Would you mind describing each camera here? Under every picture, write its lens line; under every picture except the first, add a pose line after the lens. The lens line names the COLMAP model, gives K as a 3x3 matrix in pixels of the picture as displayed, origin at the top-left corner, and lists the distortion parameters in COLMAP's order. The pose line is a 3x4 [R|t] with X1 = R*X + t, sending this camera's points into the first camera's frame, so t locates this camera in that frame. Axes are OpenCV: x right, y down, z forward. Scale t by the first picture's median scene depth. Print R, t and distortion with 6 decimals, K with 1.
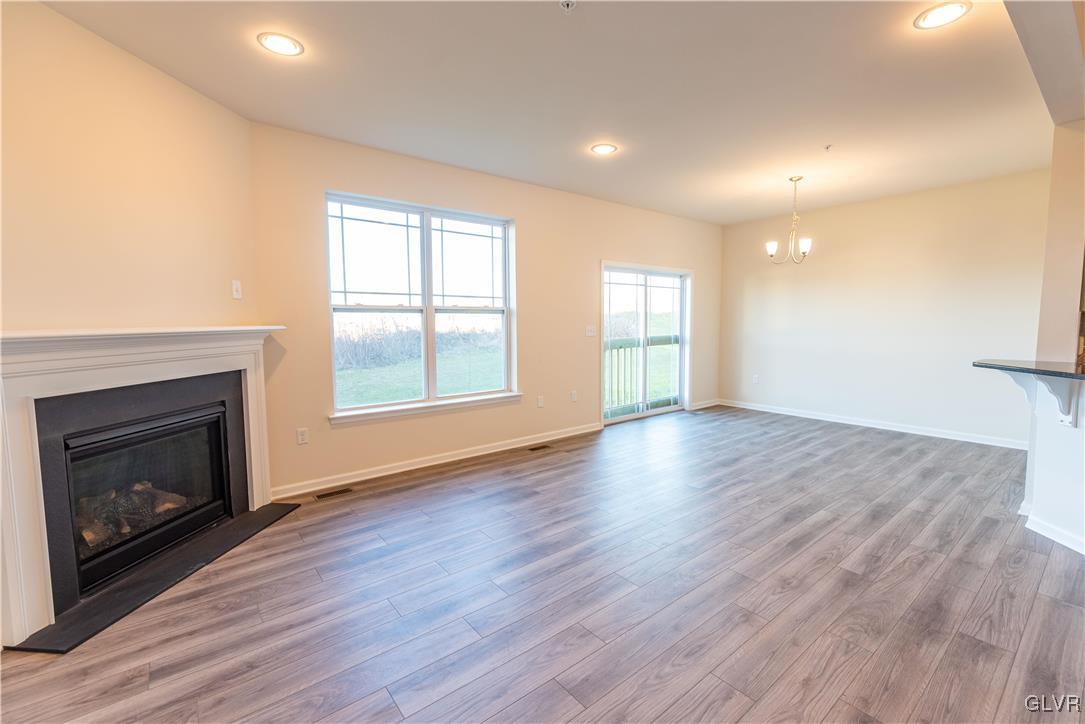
lens RADIAL K [[455.9, 0, 561.2], [0, 455.9, 357.8], [0, 0, 1]] dist [0.019173, -0.000057]
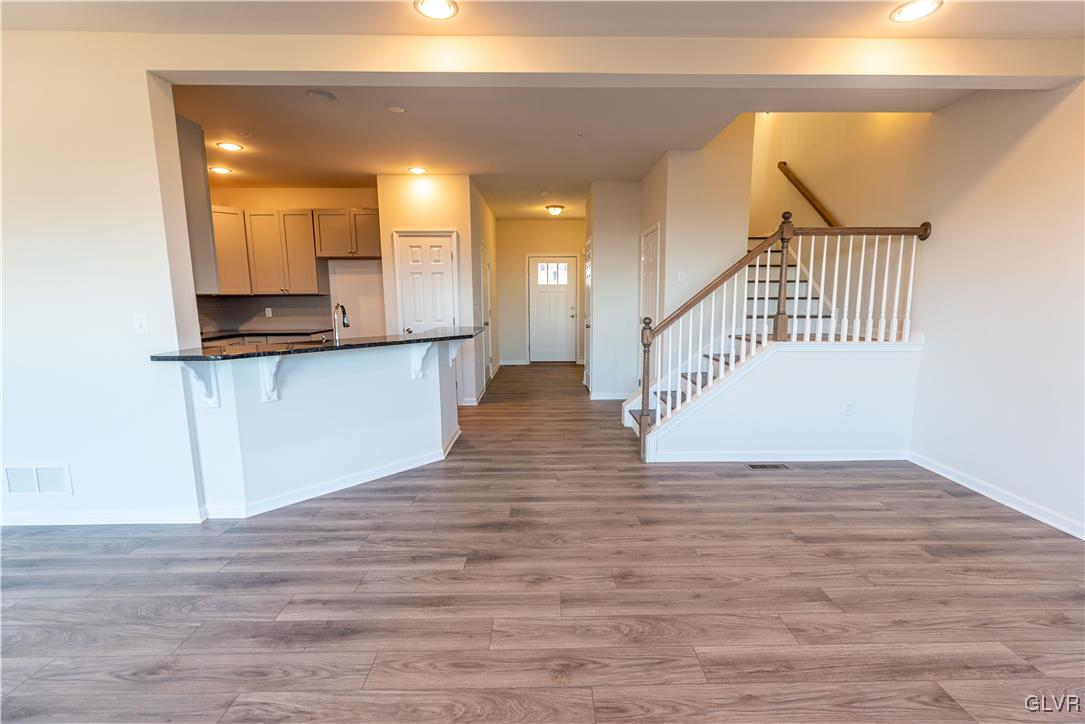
lens RADIAL K [[477.2, 0, 556.9], [0, 477.2, 363.8], [0, 0, 1]] dist [-0.000461, -0.000178]
pose [[-0.779743, -0.081641, 0.620754, -0.065885], [0.063268, 0.976112, 0.207851, -0.085811], [-0.622895, 0.201344, -0.755952, 1.005198]]
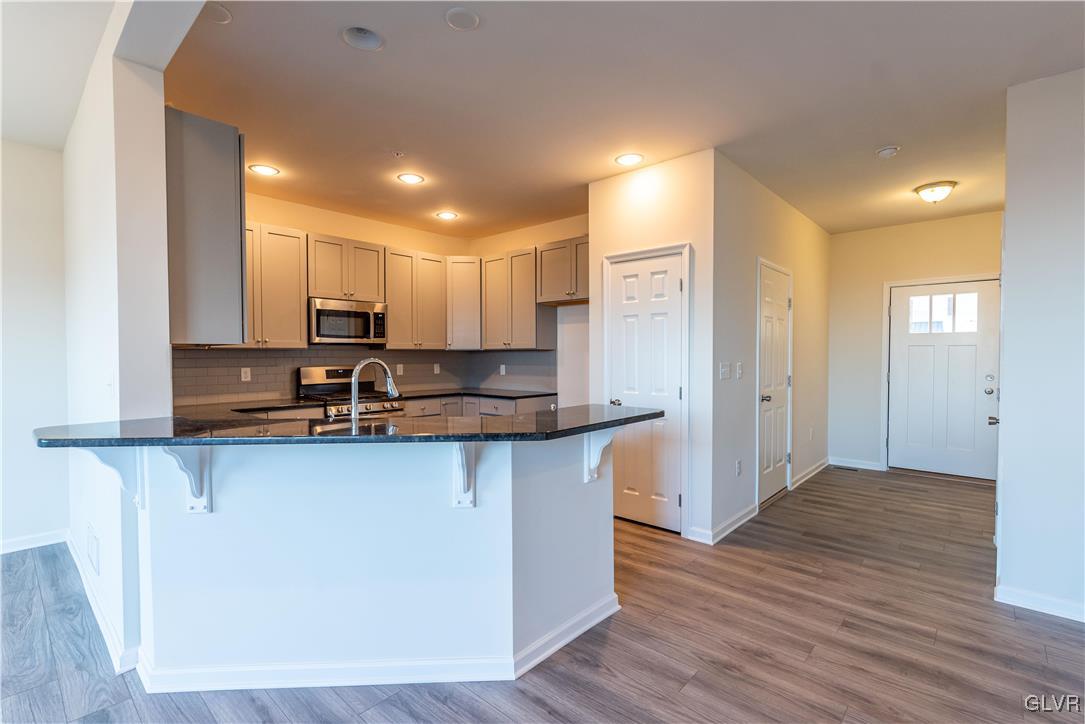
lens RADIAL K [[502.7, 0, 538.0], [0, 502.7, 366.0], [0, 0, 1]] dist [-0.000550, 0.000093]
pose [[-0.128676, -0.018730, 0.991510, 0.231009], [0.088645, 0.995602, 0.030312, -0.027310], [-0.987717, 0.091793, -0.126450, 0.421836]]
